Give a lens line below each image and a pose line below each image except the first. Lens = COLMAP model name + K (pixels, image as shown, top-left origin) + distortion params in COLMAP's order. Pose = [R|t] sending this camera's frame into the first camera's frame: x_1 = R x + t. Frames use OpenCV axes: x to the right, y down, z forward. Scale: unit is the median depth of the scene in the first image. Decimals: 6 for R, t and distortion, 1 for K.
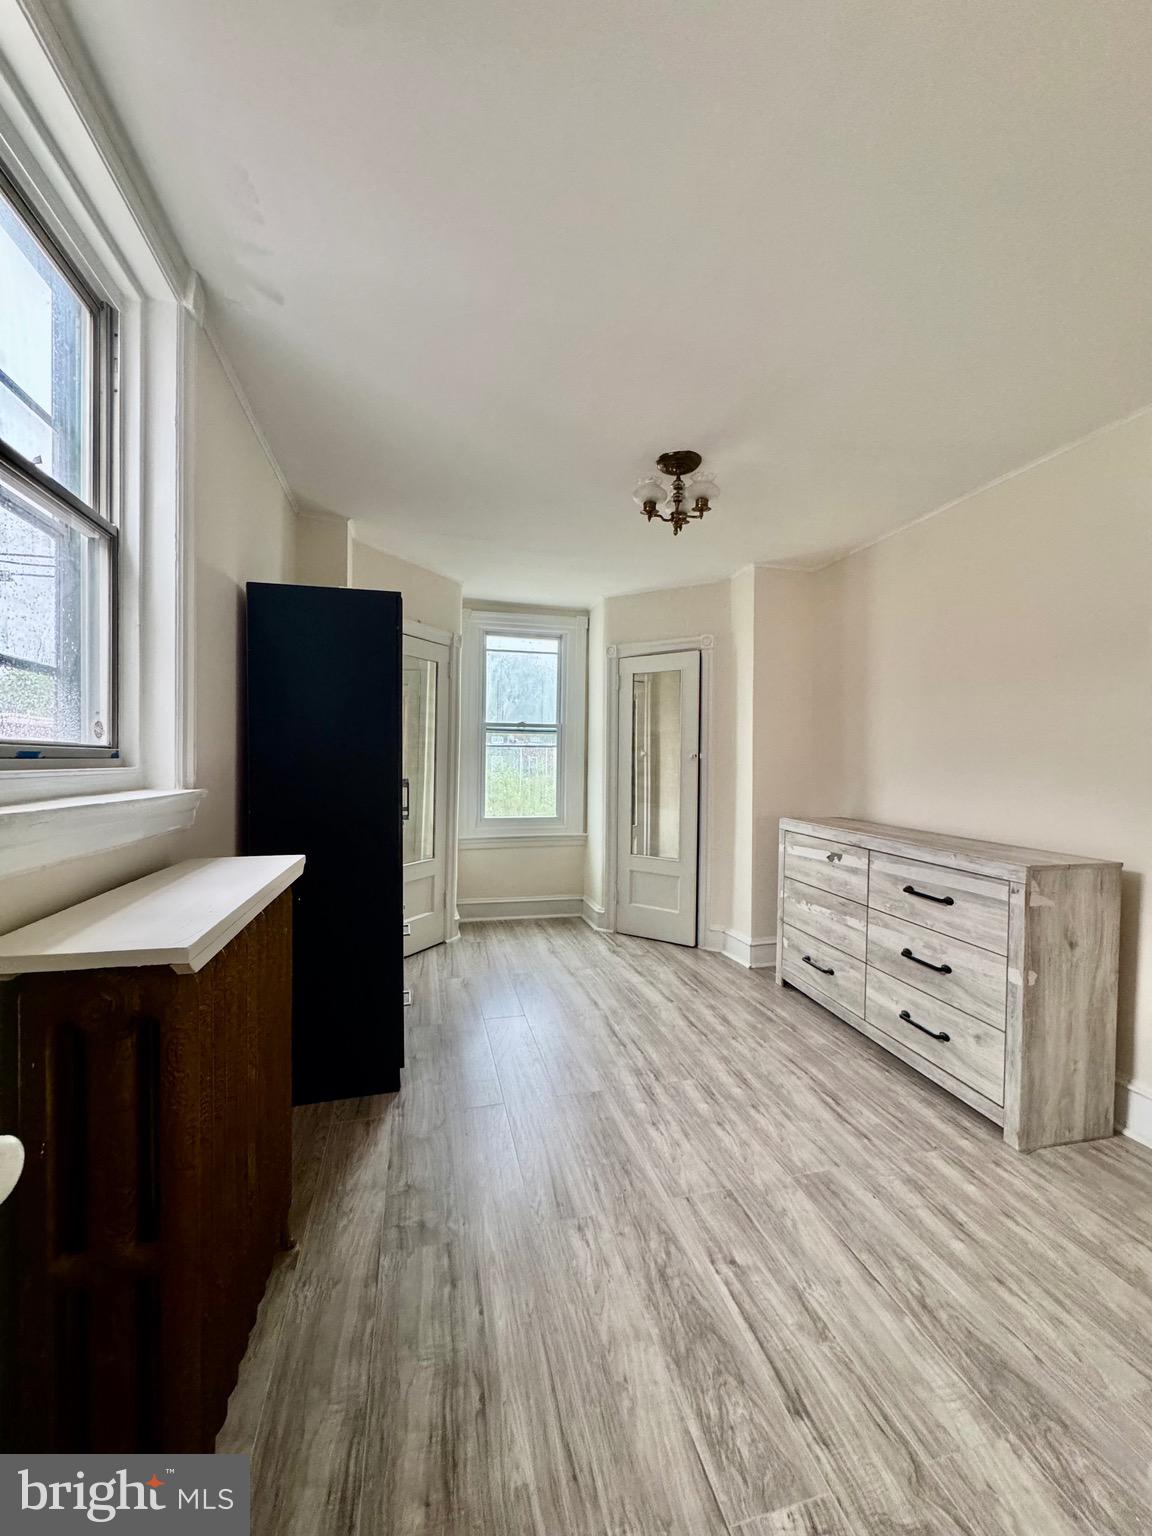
lens RADIAL K [[620.1, 0, 576.0], [0, 620.1, 768.0], [0, 0, 1]] dist [-0.000640, -0.000164]
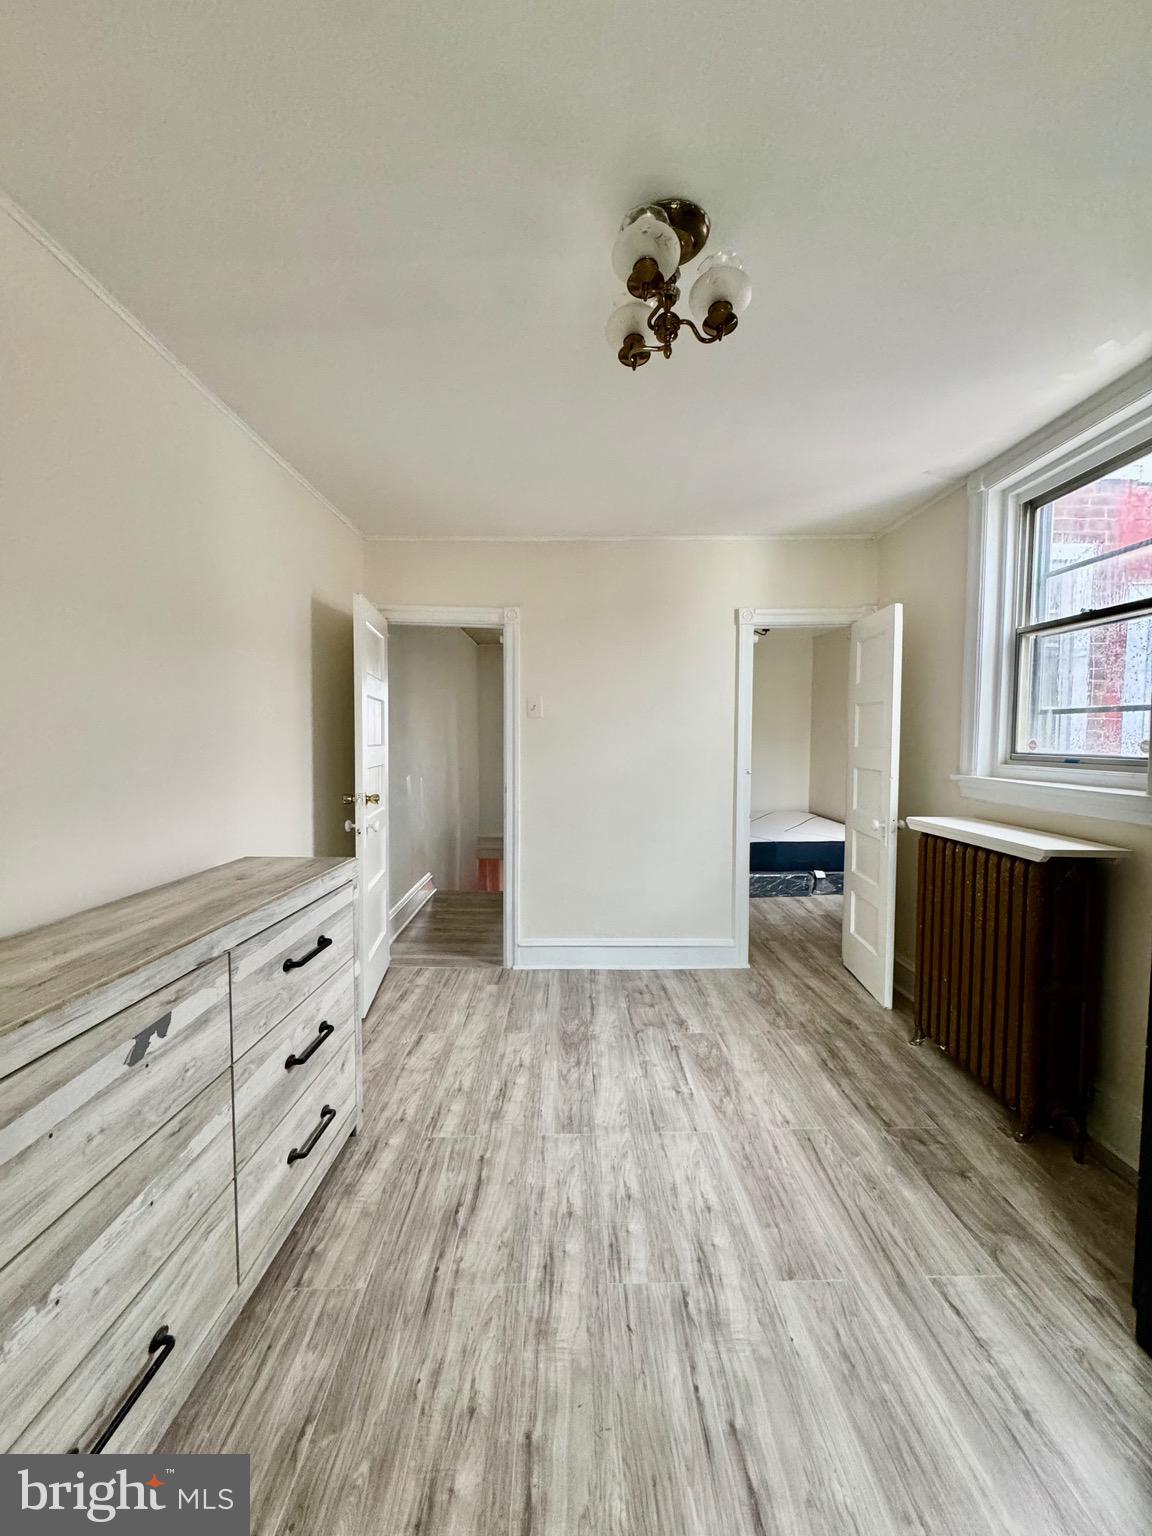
lens RADIAL K [[620.1, 0, 576.0], [0, 620.1, 768.0], [0, 0, 1]] dist [-0.000640, -0.000164]
pose [[-0.973044, -0.024425, 0.229321, 0.125562], [-0.009753, 0.997844, 0.064899, -0.063121], [-0.230412, 0.060913, -0.971185, 1.847615]]
